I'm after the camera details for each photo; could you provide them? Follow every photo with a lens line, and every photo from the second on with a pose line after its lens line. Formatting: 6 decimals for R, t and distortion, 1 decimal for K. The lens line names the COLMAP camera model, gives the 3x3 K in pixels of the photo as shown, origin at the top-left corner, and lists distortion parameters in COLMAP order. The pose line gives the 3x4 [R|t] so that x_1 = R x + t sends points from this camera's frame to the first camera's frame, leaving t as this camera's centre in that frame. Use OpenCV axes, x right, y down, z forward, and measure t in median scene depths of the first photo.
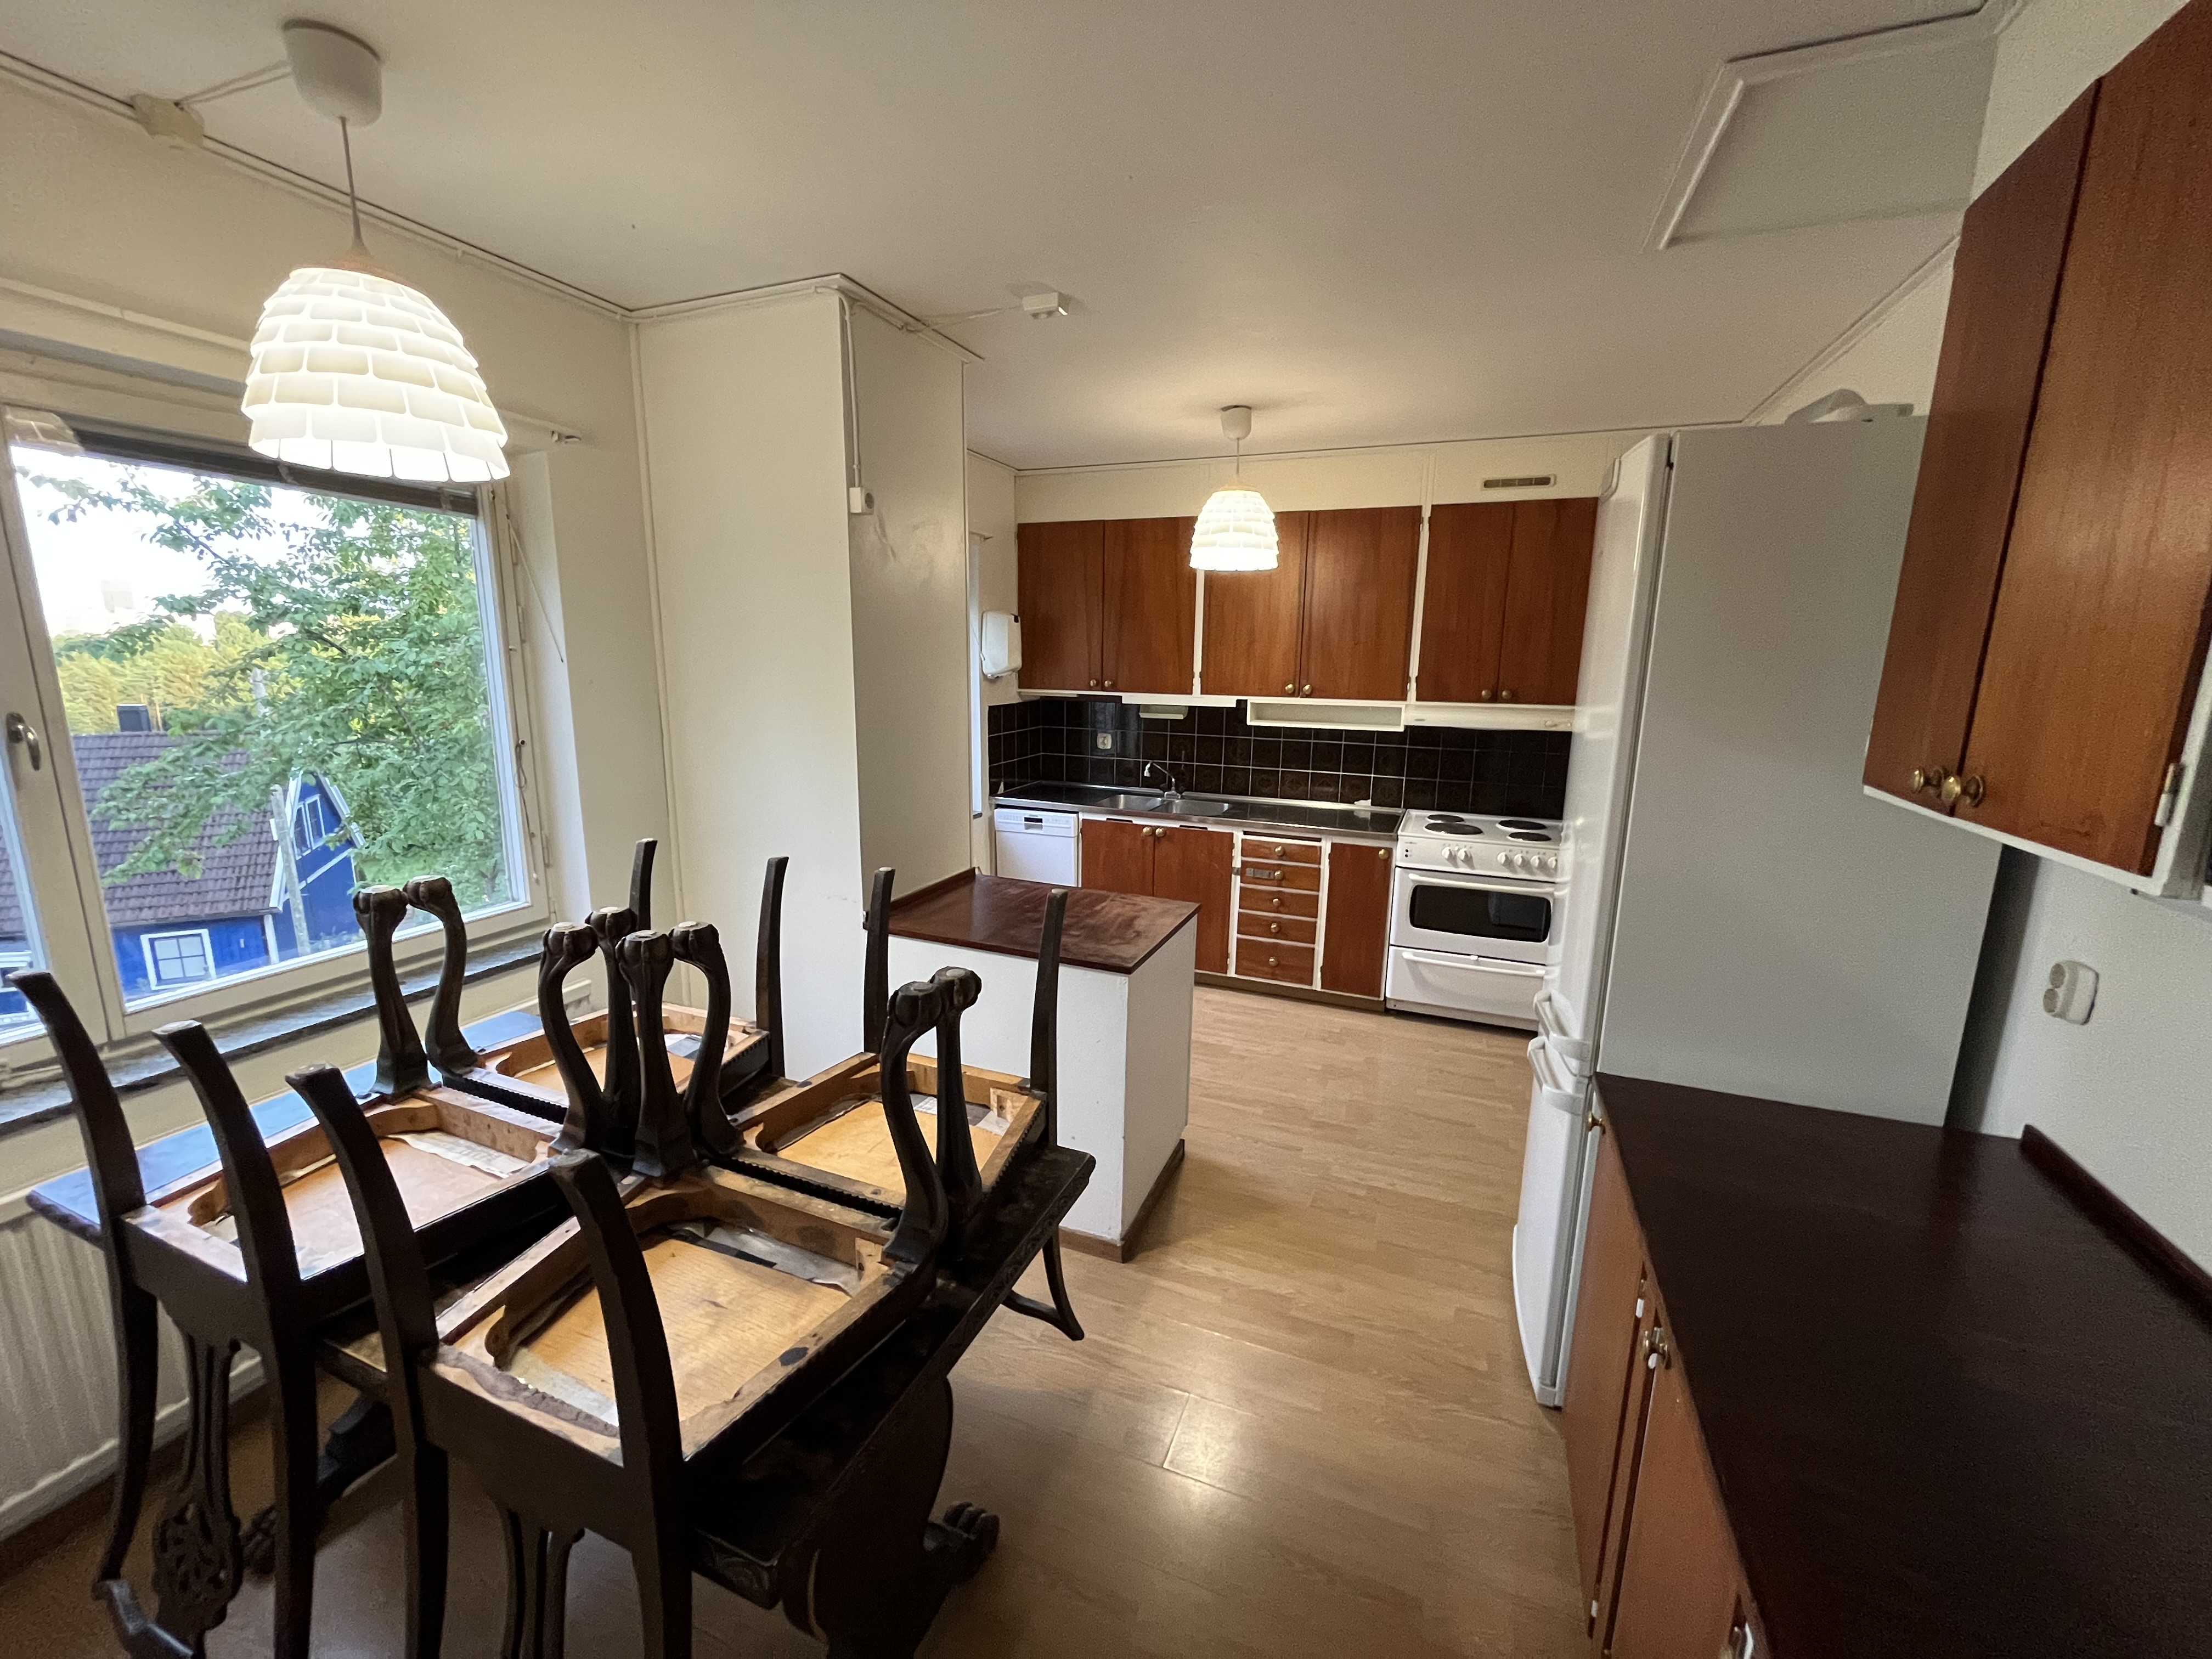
lens RADIAL K [[889.9, 0, 1108.8], [0, 889.9, 823.4], [0, 0, 1]] dist [-0.000439, 0.000032]
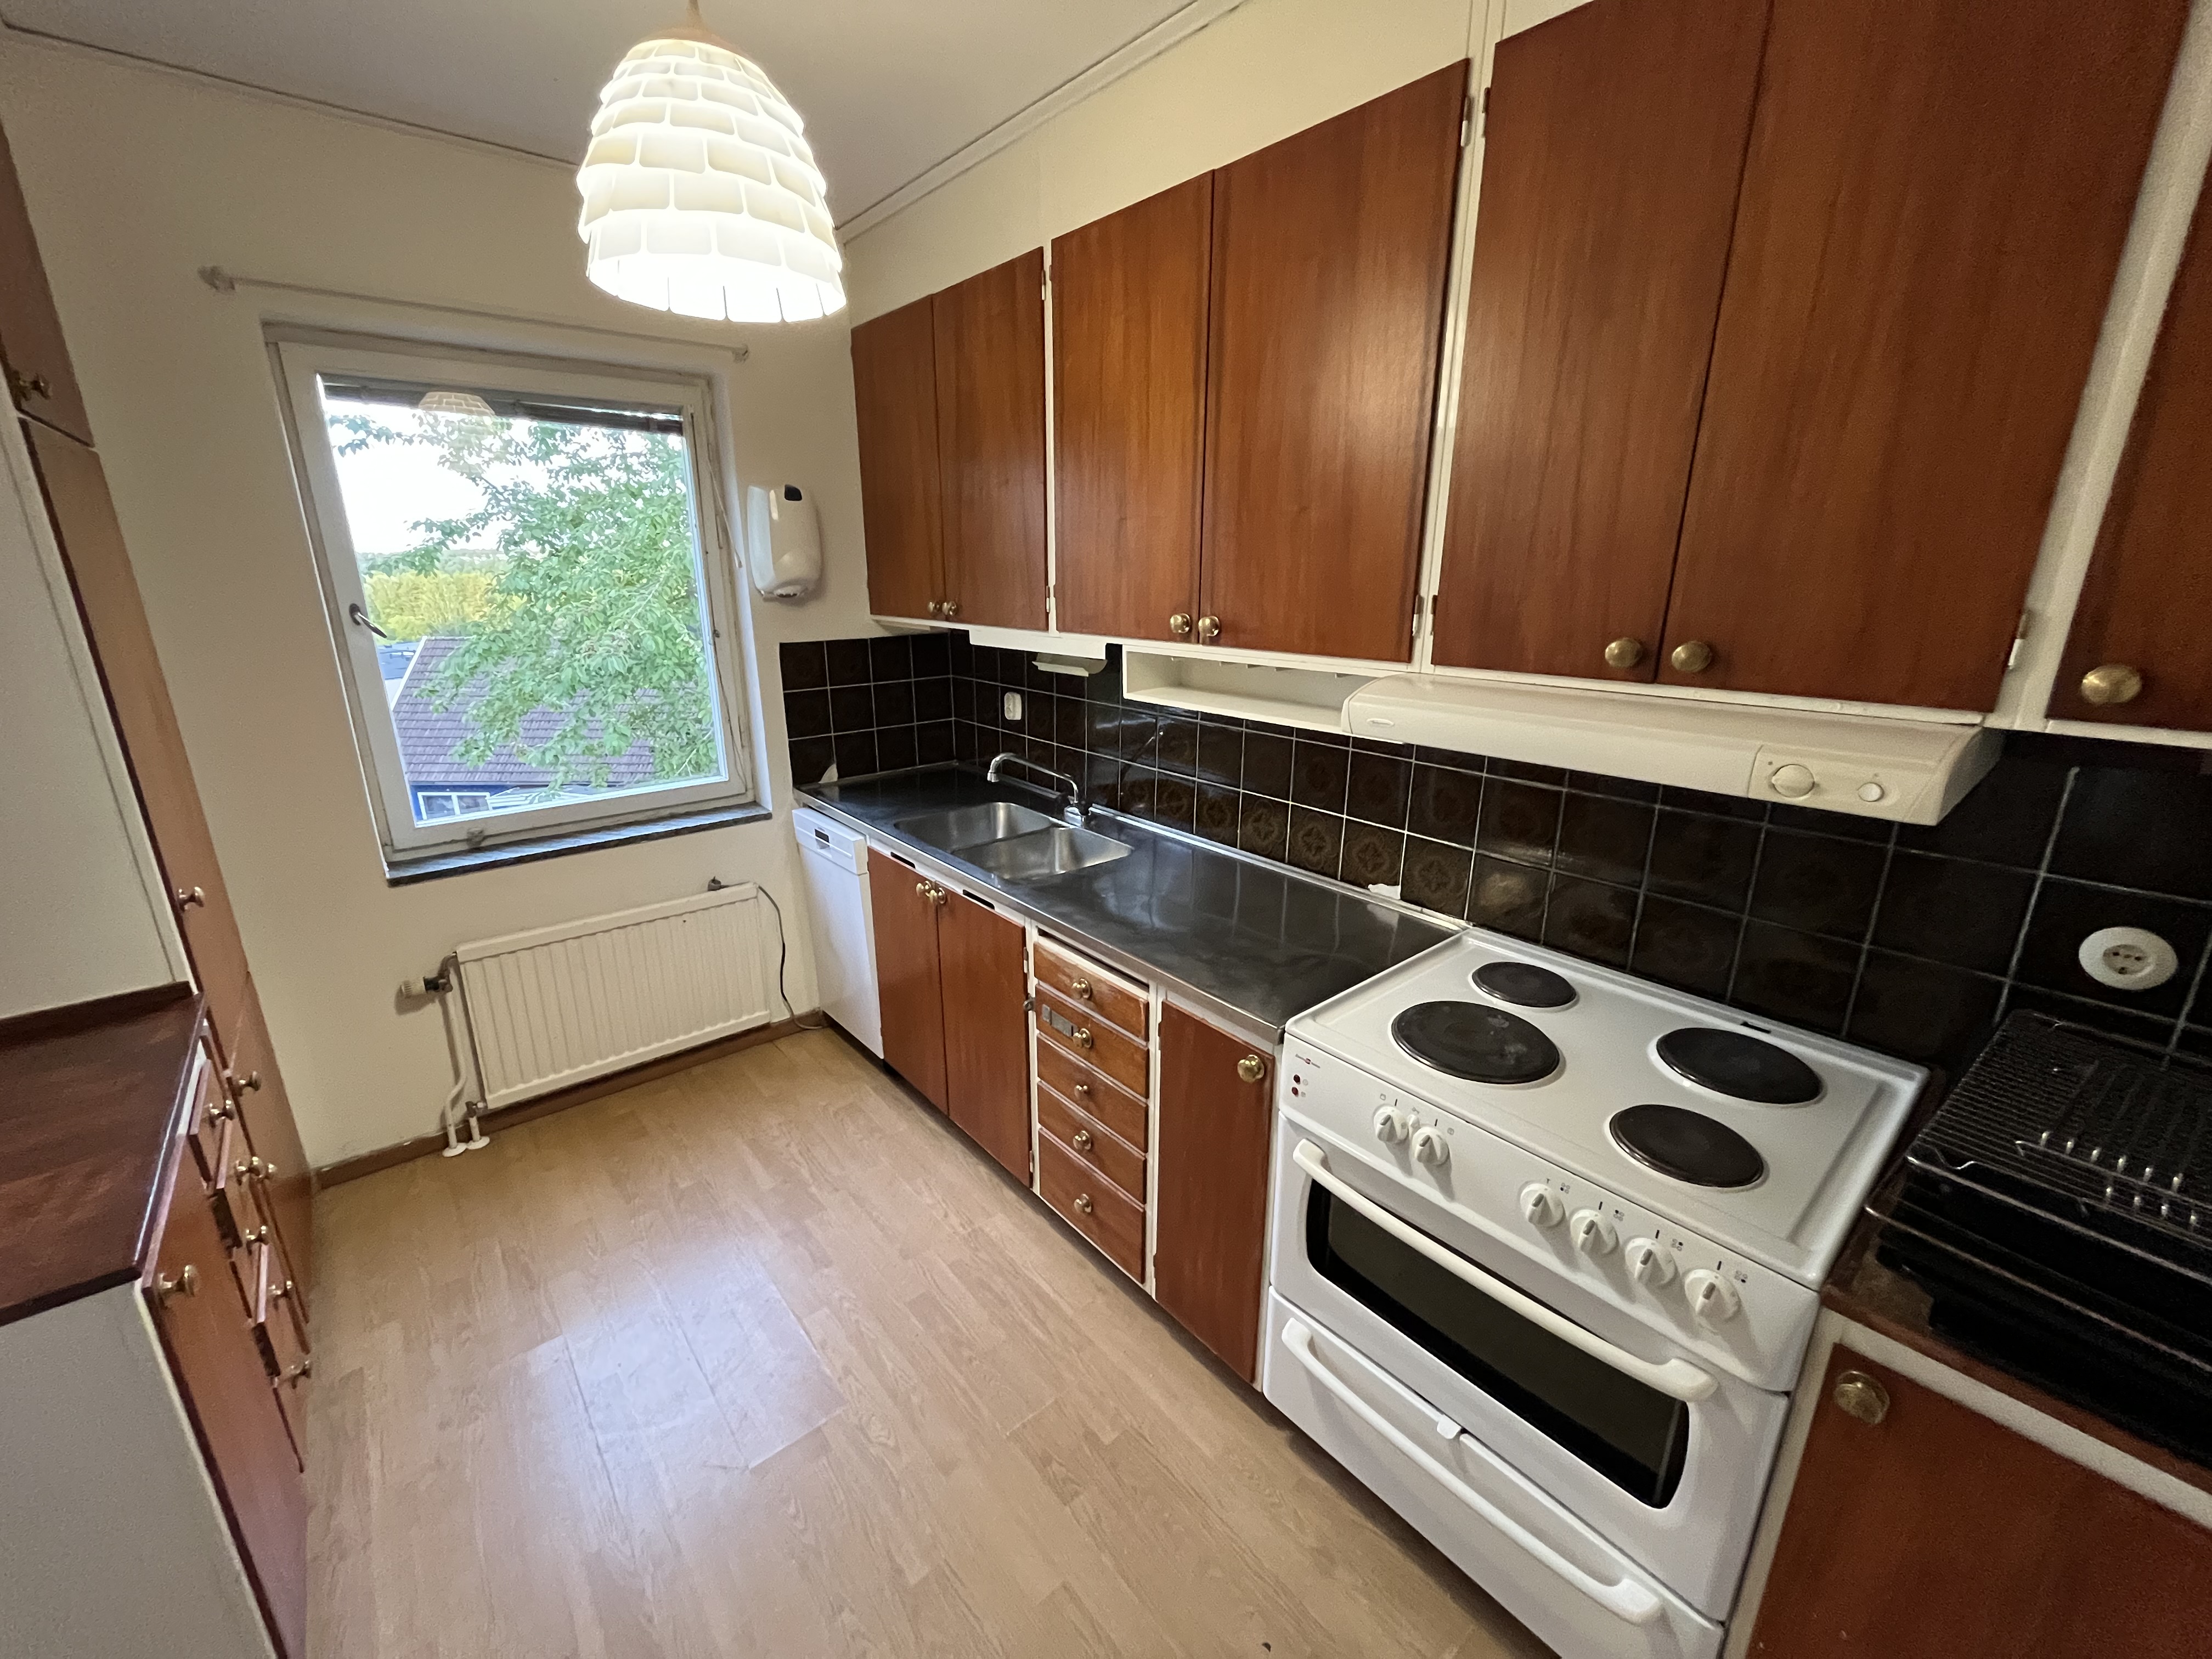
lens RADIAL K [[889.9, 0, 1100.6], [0, 889.9, 830.4], [0, 0, 1]] dist [-0.000439, 0.000032]
pose [[0.886908, 0.120519, -0.445947, 0.378530], [-0.078763, 0.990684, 0.111091, -0.096077], [0.455181, -0.063403, 0.888139, 0.585399]]
